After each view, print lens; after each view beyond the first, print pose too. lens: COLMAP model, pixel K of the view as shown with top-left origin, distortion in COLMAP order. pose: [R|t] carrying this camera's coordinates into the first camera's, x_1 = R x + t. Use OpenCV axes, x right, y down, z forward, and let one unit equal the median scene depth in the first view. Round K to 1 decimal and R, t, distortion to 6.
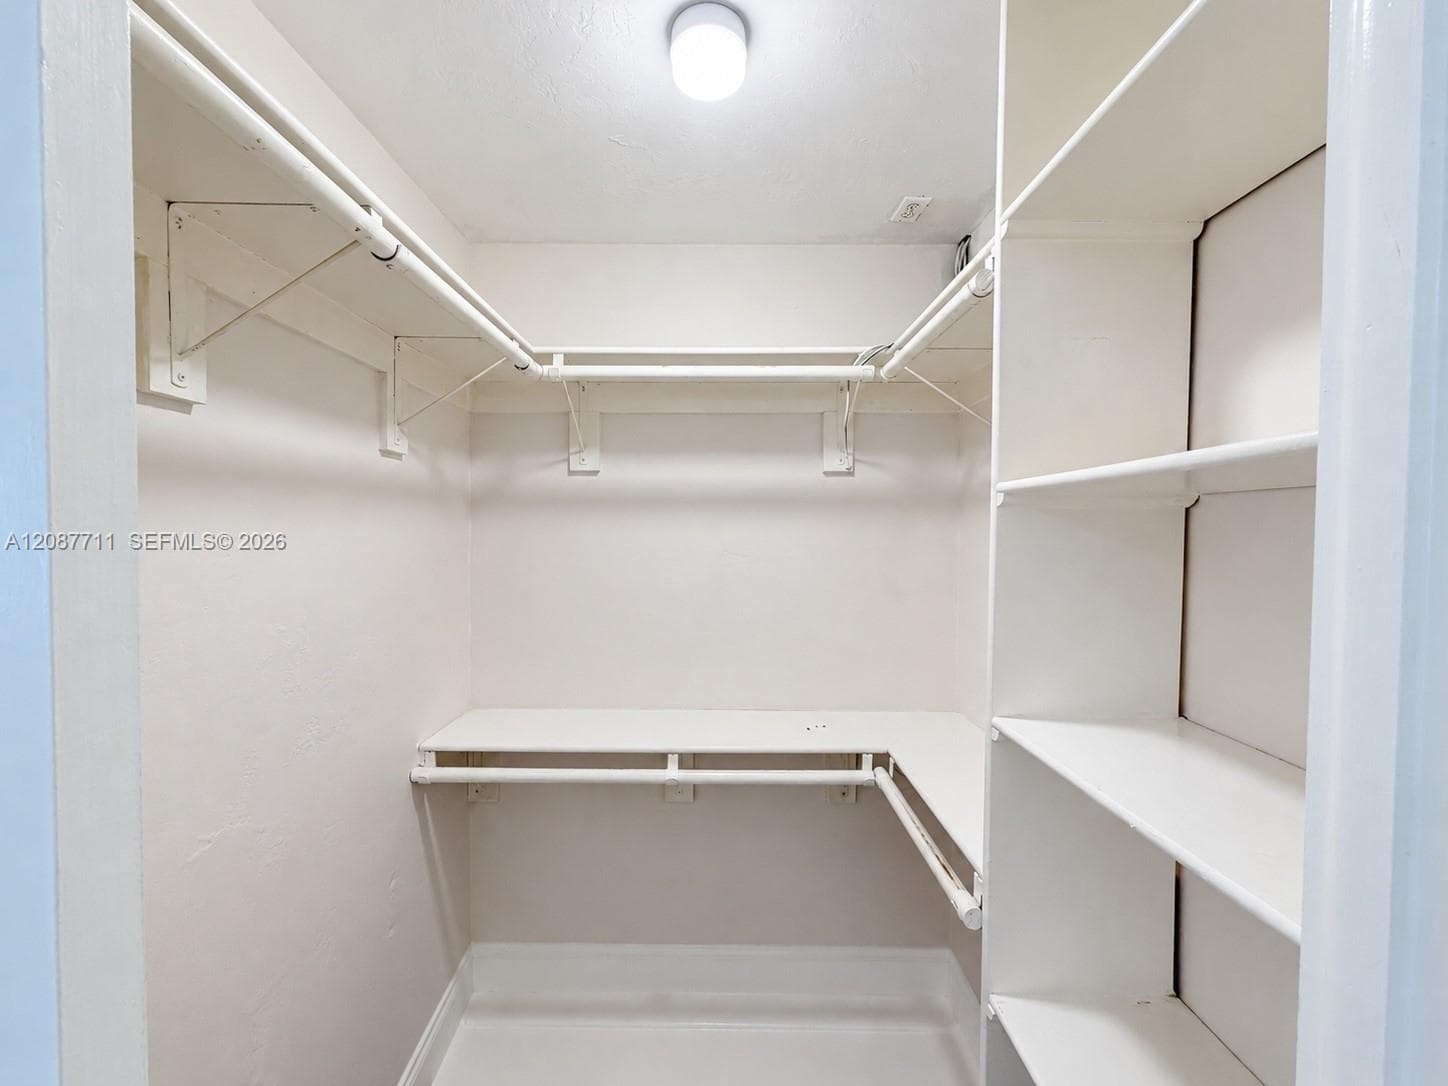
lens RADIAL K [[586.5, 0, 724.5], [0, 586.5, 544.8], [0, 0, 1]] dist [0.000049, 0.000008]
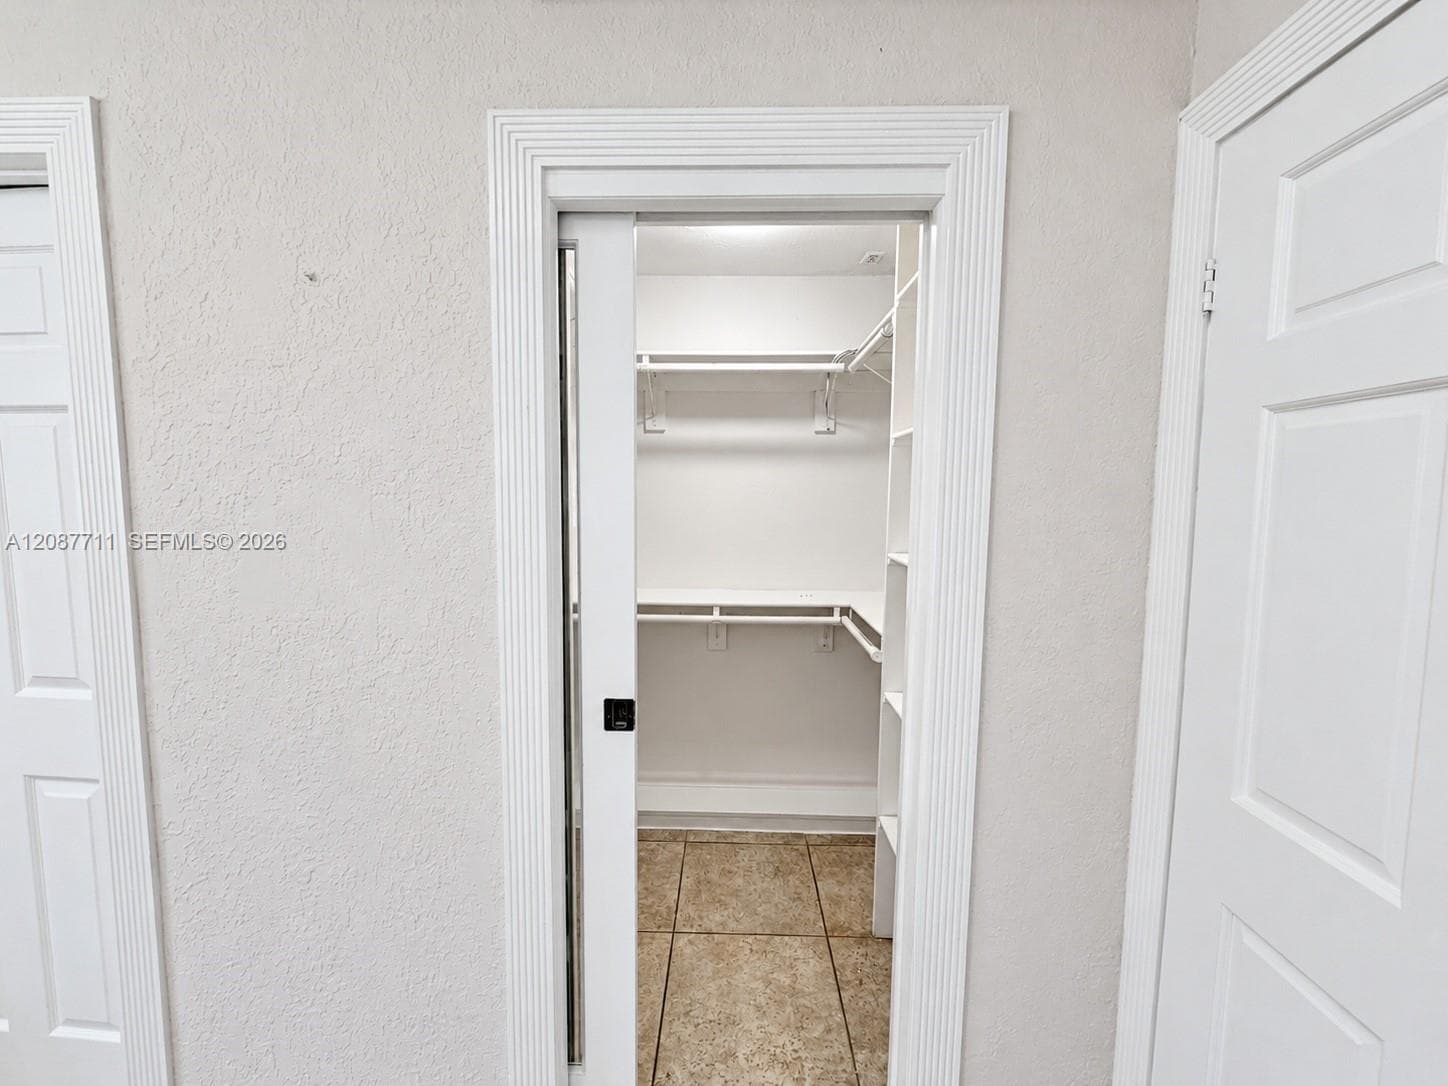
lens RADIAL K [[586.5, 0, 718.9], [0, 586.5, 539.8], [0, 0, 1]] dist [0.000049, 0.000008]
pose [[0.999541, 0.007508, -0.029344, -0.034204], [-0.006025, 0.998715, 0.050325, 0.092549], [0.029684, -0.050125, 0.998302, -0.607769]]
